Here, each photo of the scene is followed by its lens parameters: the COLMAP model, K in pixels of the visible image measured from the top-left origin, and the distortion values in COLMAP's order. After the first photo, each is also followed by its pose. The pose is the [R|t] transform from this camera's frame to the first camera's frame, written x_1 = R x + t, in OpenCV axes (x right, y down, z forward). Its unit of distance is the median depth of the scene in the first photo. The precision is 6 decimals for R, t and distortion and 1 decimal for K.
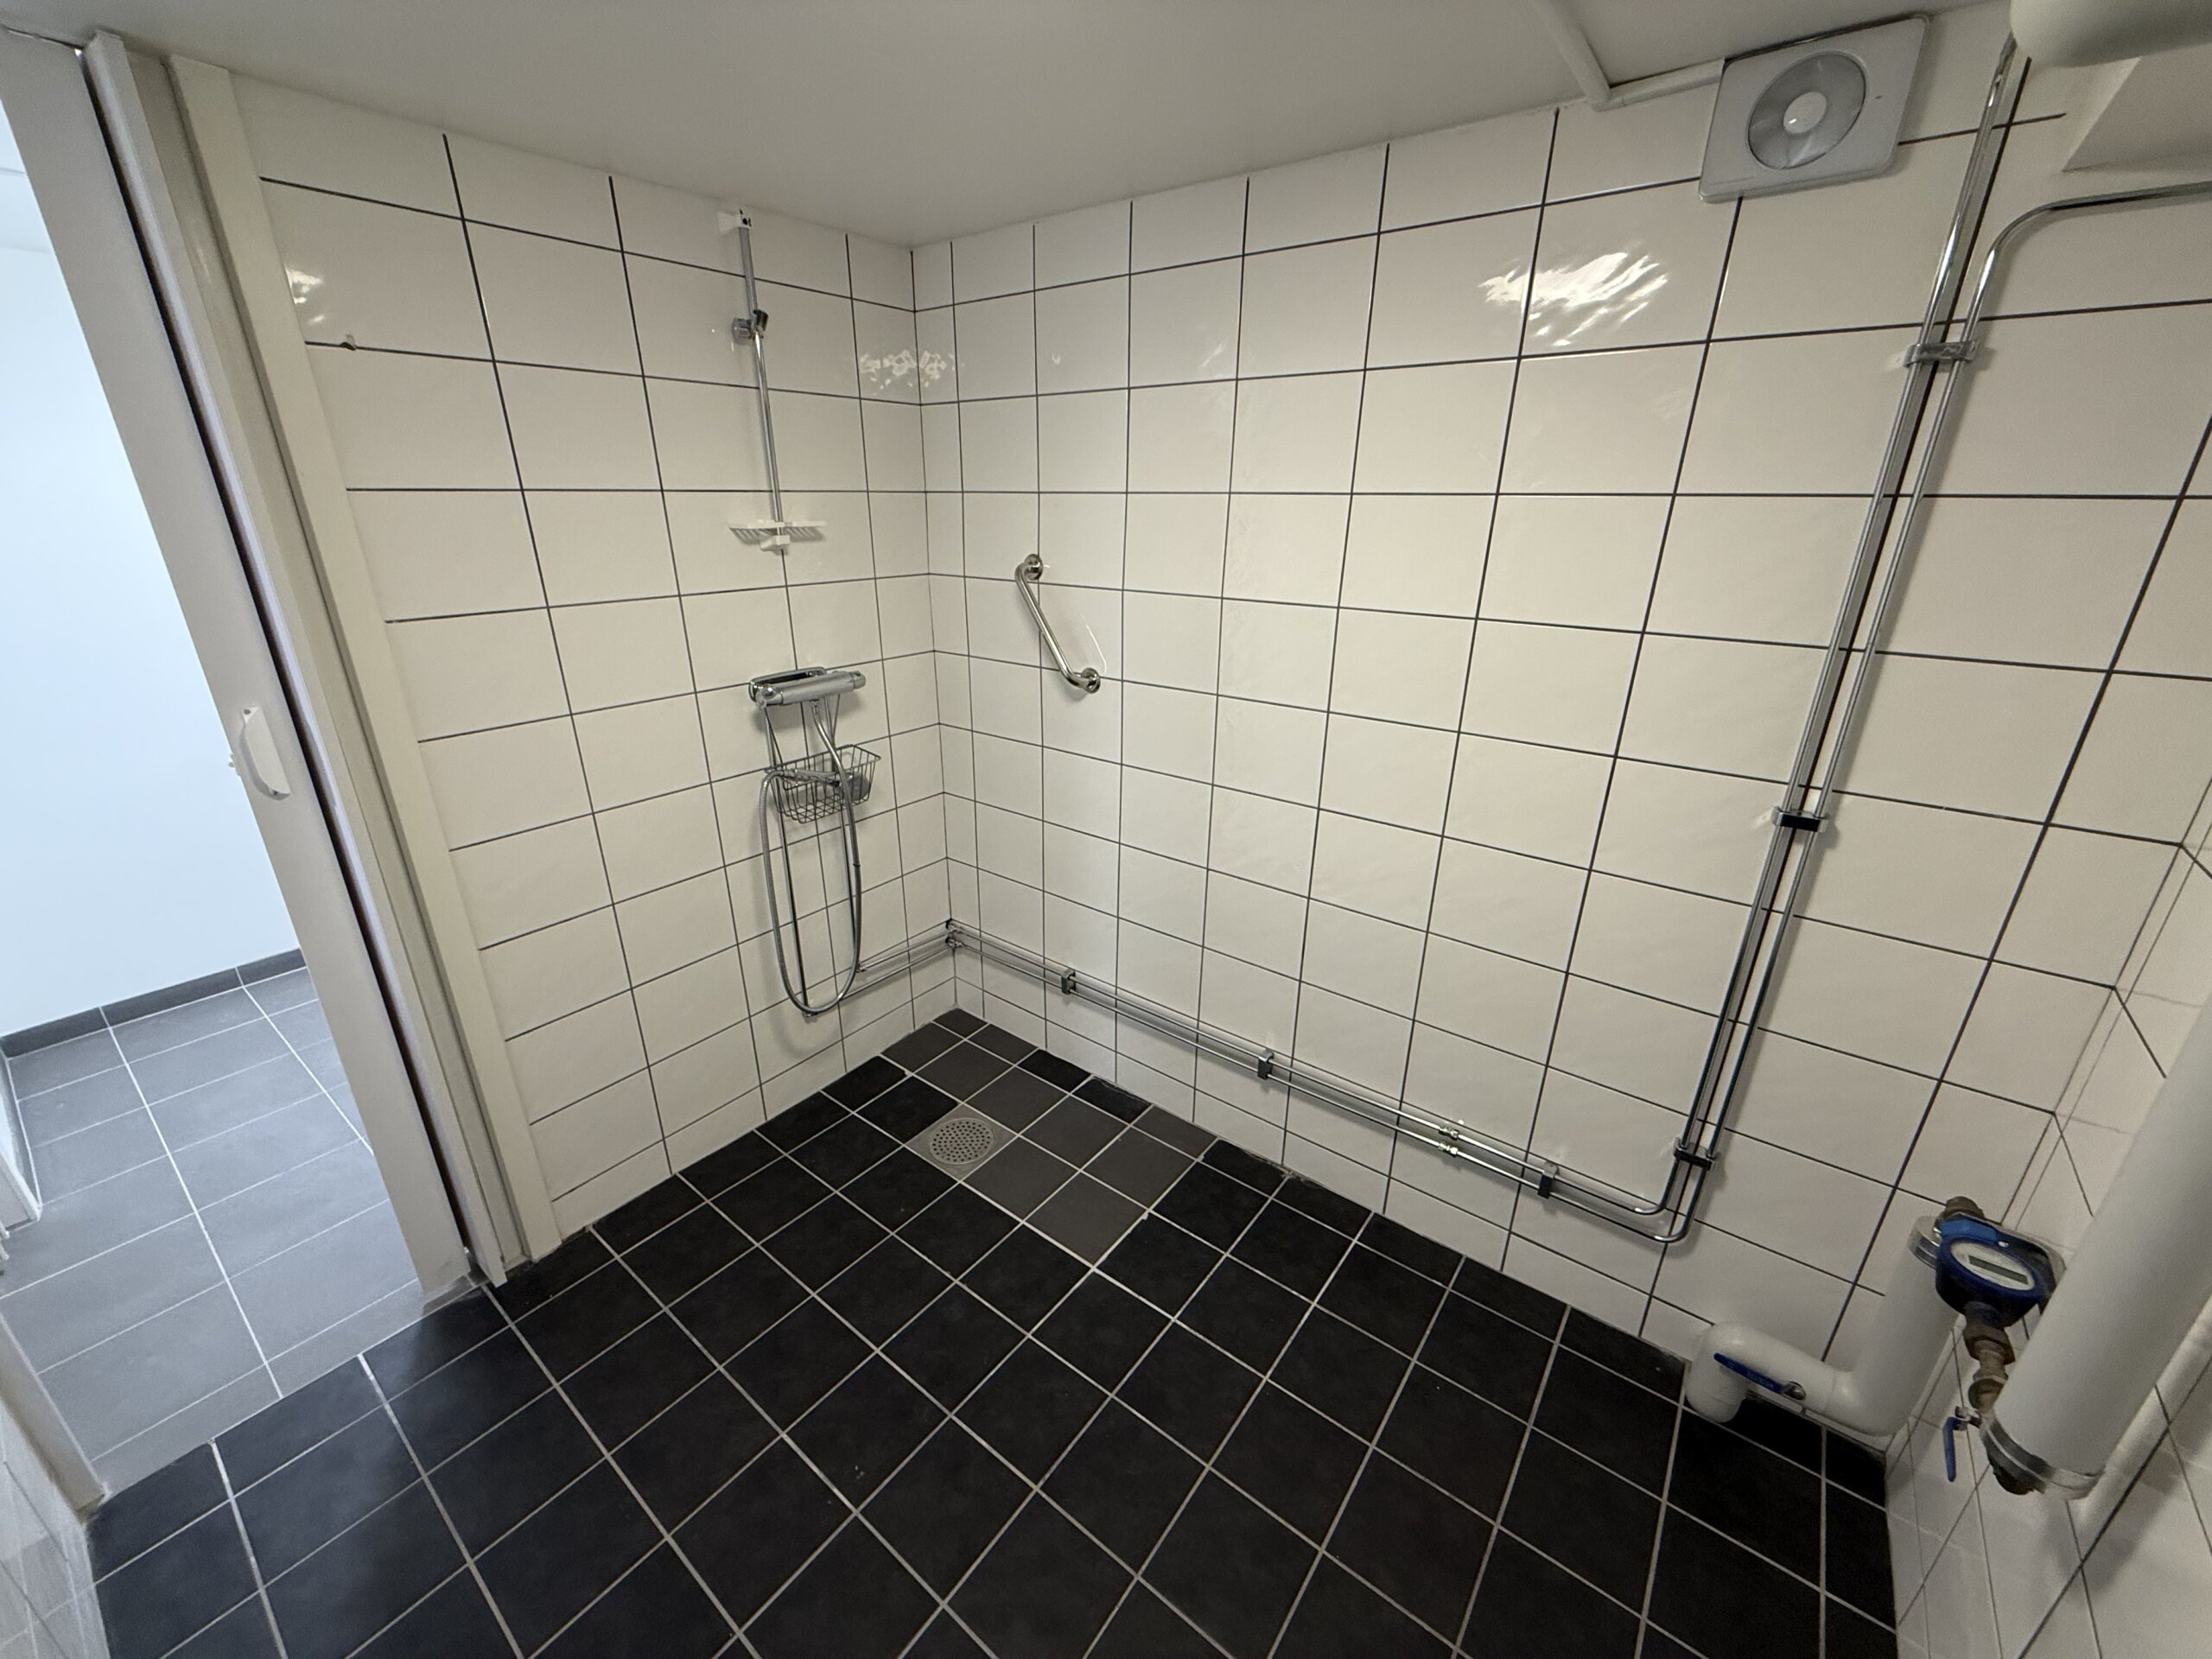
lens RADIAL K [[877.9, 0, 1102.5], [0, 877.9, 826.8], [0, 0, 1]] dist [-0.001956, -0.000054]
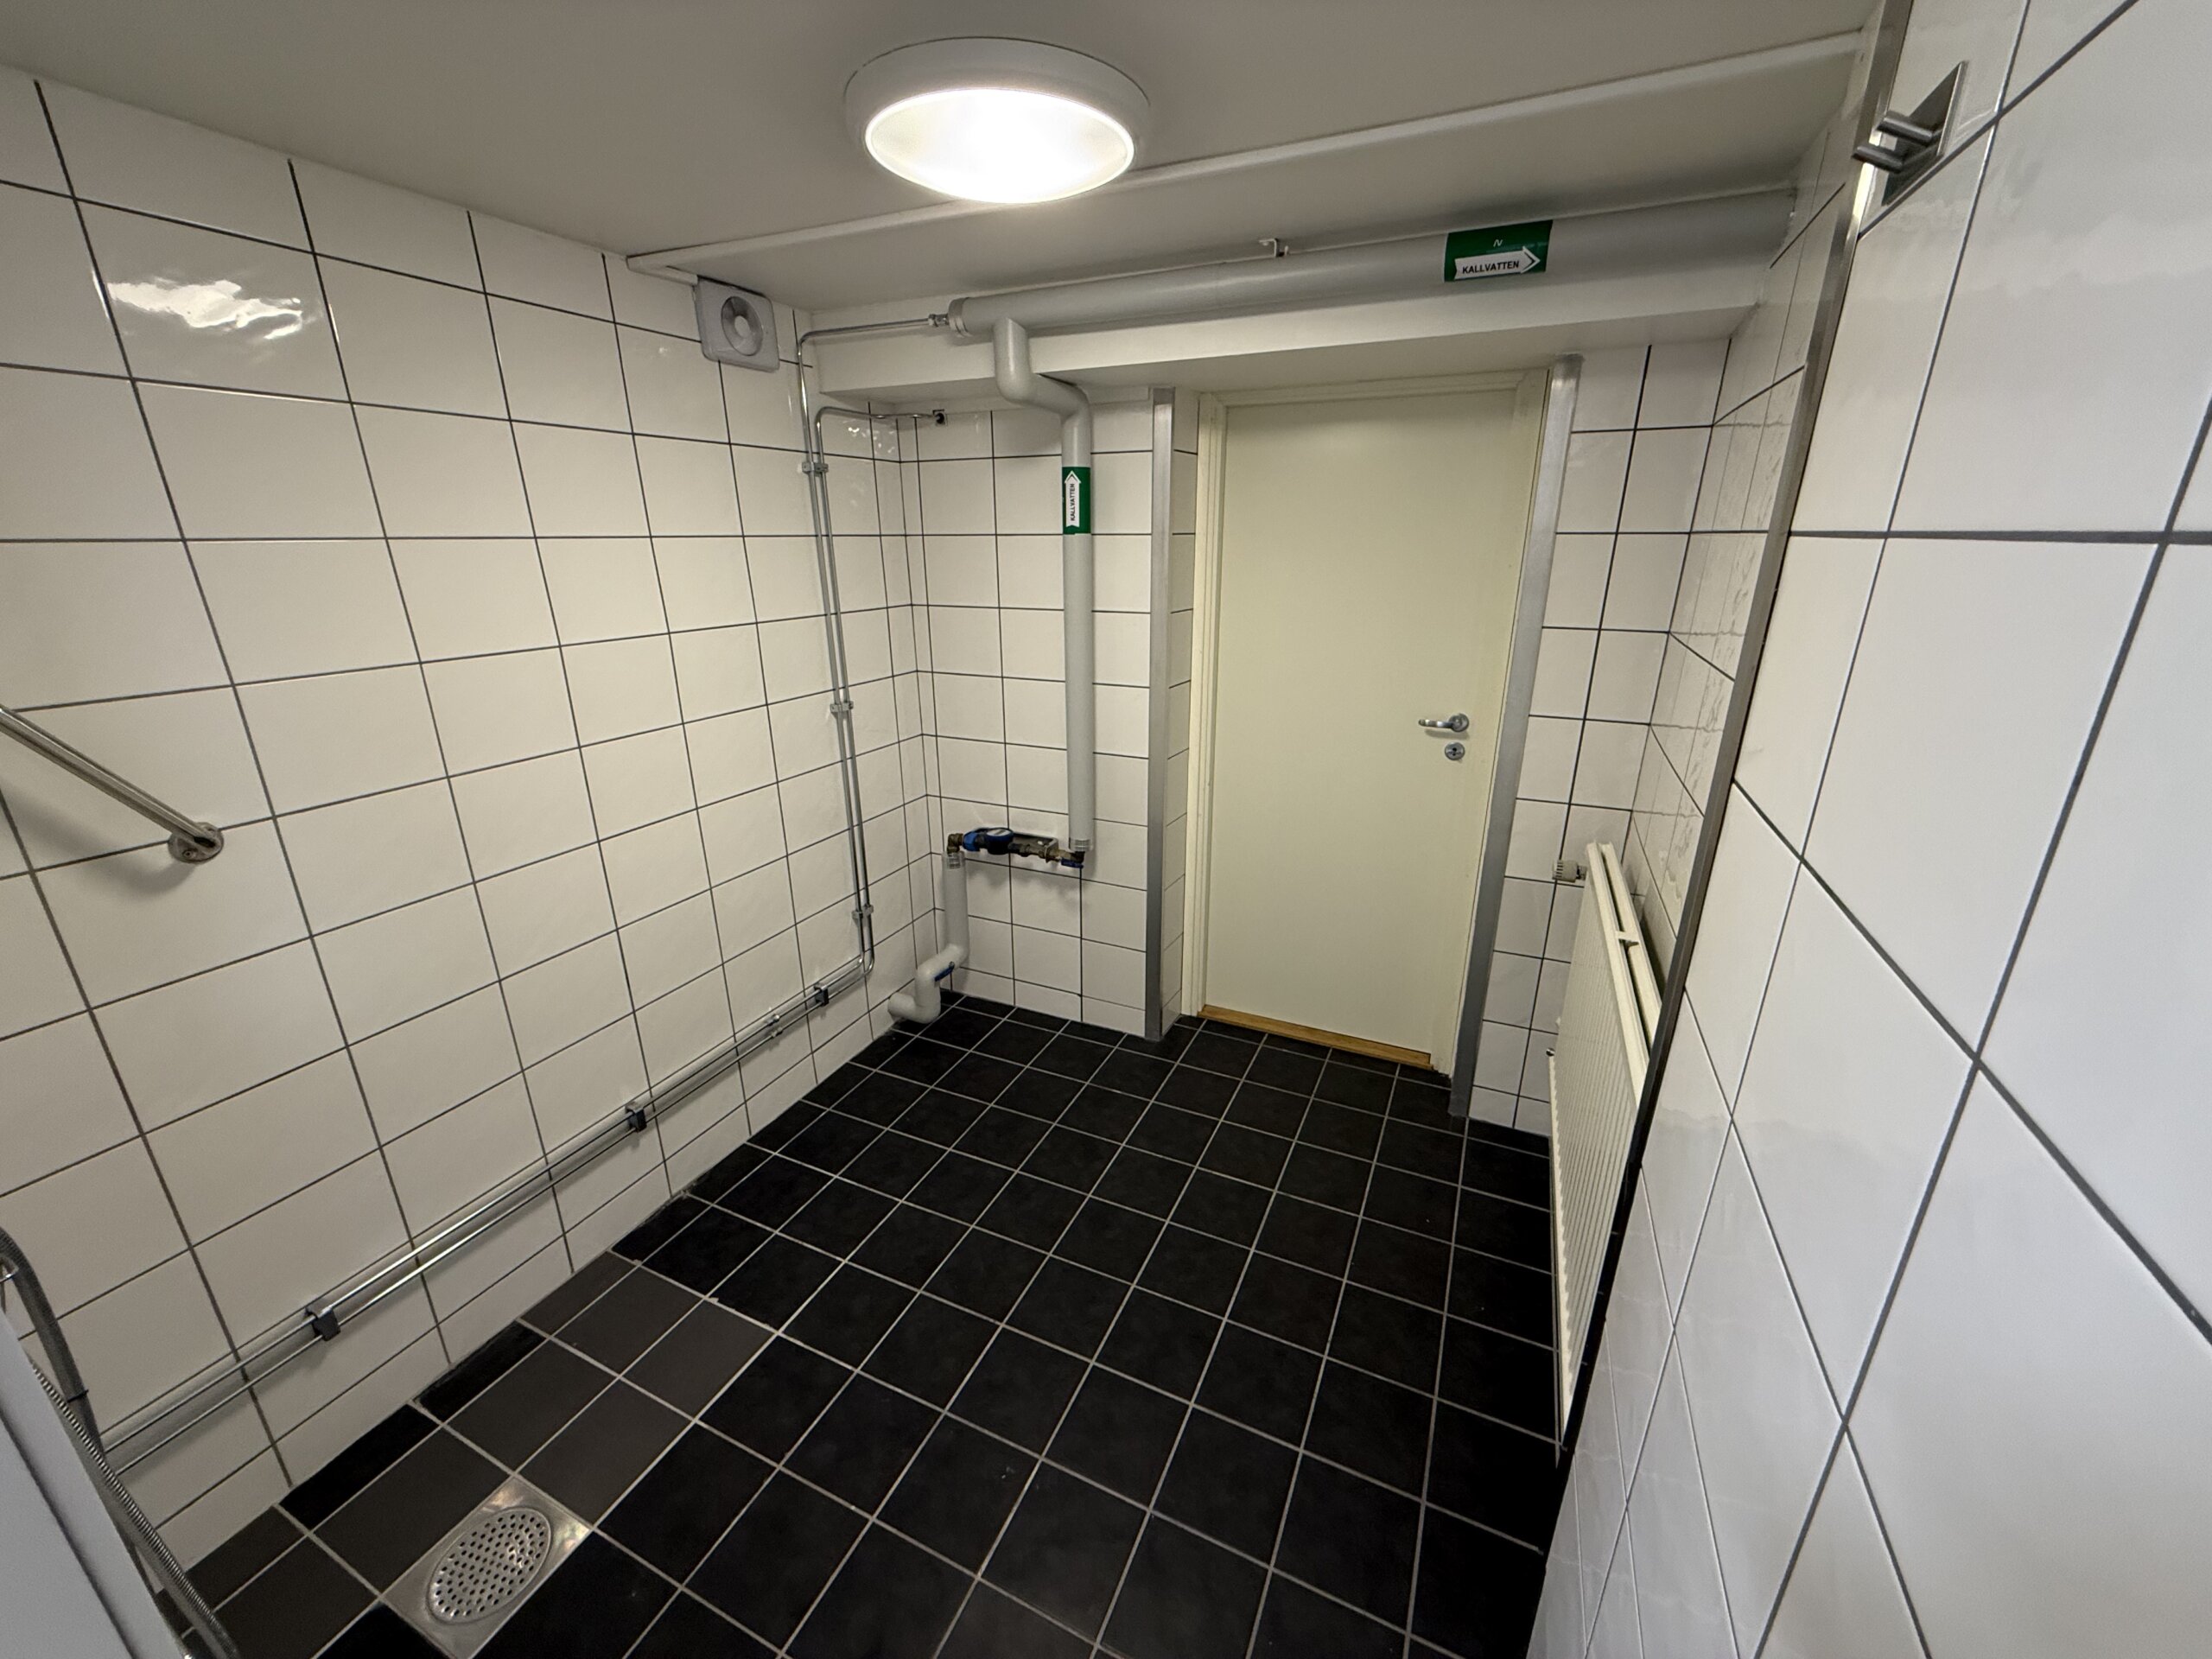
lens RADIAL K [[877.9, 0, 1101.2], [0, 877.9, 832.5], [0, 0, 1]] dist [-0.001956, -0.000054]
pose [[-0.224707, -0.315646, 0.921886, -0.867090], [0.348113, 0.857644, 0.378502, -0.223937], [-0.910123, 0.405973, -0.082839, 0.578360]]
